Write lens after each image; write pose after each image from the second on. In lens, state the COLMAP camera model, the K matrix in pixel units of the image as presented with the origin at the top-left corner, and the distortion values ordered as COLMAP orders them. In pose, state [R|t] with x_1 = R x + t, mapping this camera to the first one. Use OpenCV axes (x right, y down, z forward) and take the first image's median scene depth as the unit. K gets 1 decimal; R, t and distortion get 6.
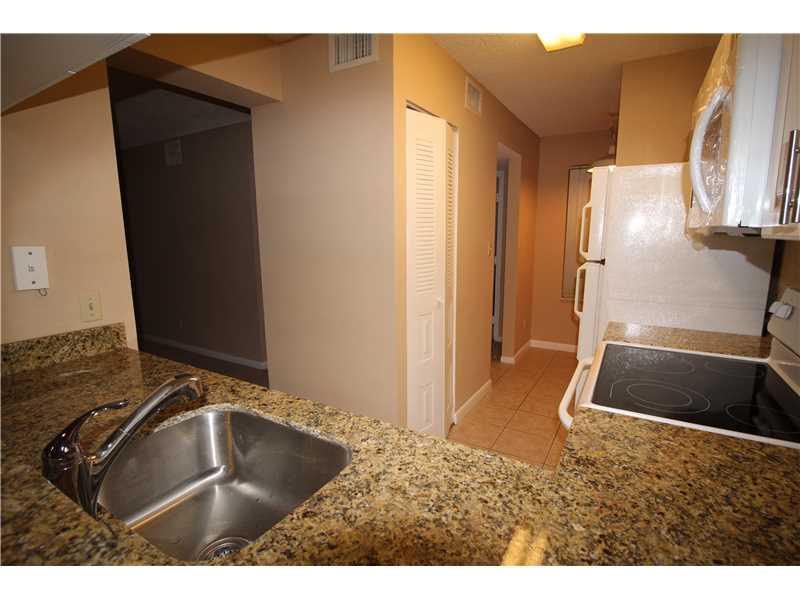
lens RADIAL K [[394.4, 0, 397.7], [0, 394.4, 298.9], [0, 0, 1]] dist [0.000308, -0.000372]
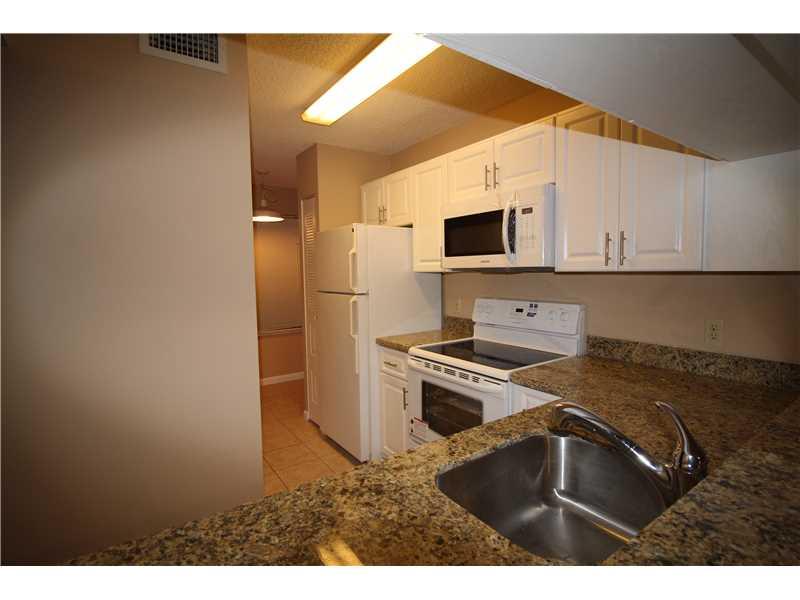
lens RADIAL K [[394.4, 0, 396.4], [0, 394.4, 295.5], [0, 0, 1]] dist [0.000308, -0.000372]
pose [[0.406812, -0.059881, 0.911547, -0.925482], [0.162951, 0.986602, -0.007911, -0.086644], [-0.898861, 0.151756, 0.411119, 0.514874]]
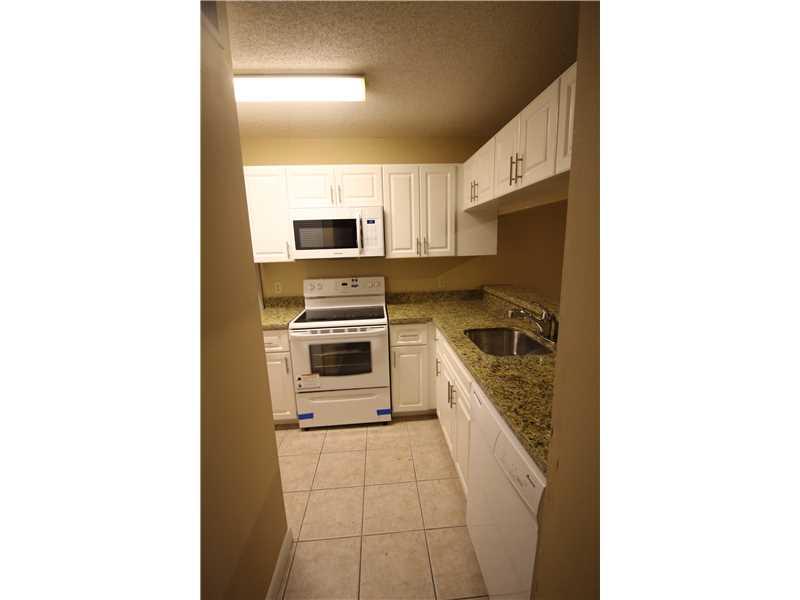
lens RADIAL K [[293.8, 0, 401.0], [0, 293.8, 300.7], [0, 0, 1]] dist [-0.000682, -0.000015]
pose [[-0.588120, -0.129698, 0.798307, -0.968610], [0.166399, 0.946537, 0.276368, -0.324635], [-0.791471, 0.295375, -0.535096, 1.522946]]
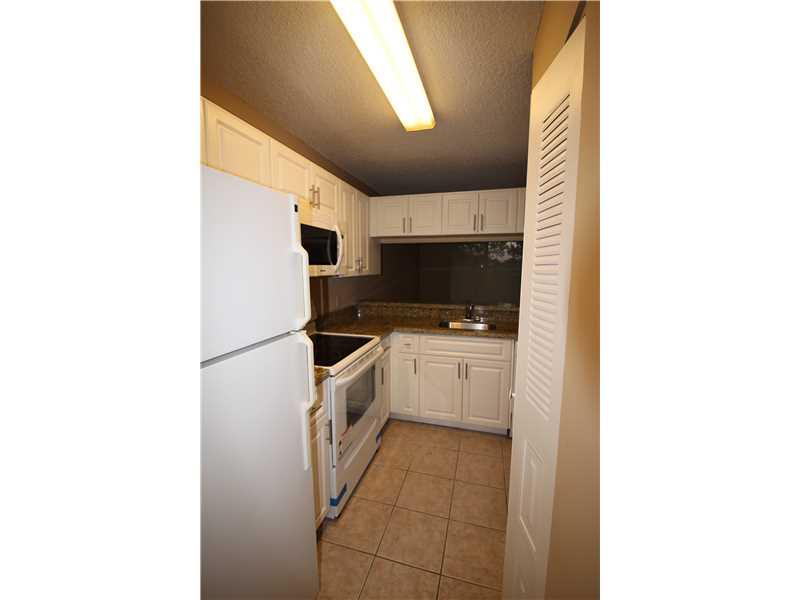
lens RADIAL K [[293.8, 0, 401.5], [0, 293.8, 300.4], [0, 0, 1]] dist [-0.000682, -0.000015]
pose [[-0.963508, 0.038512, -0.264894, 0.635830], [-0.035005, 0.962970, 0.267325, -0.413513], [0.265381, 0.266842, -0.926482, 2.204472]]
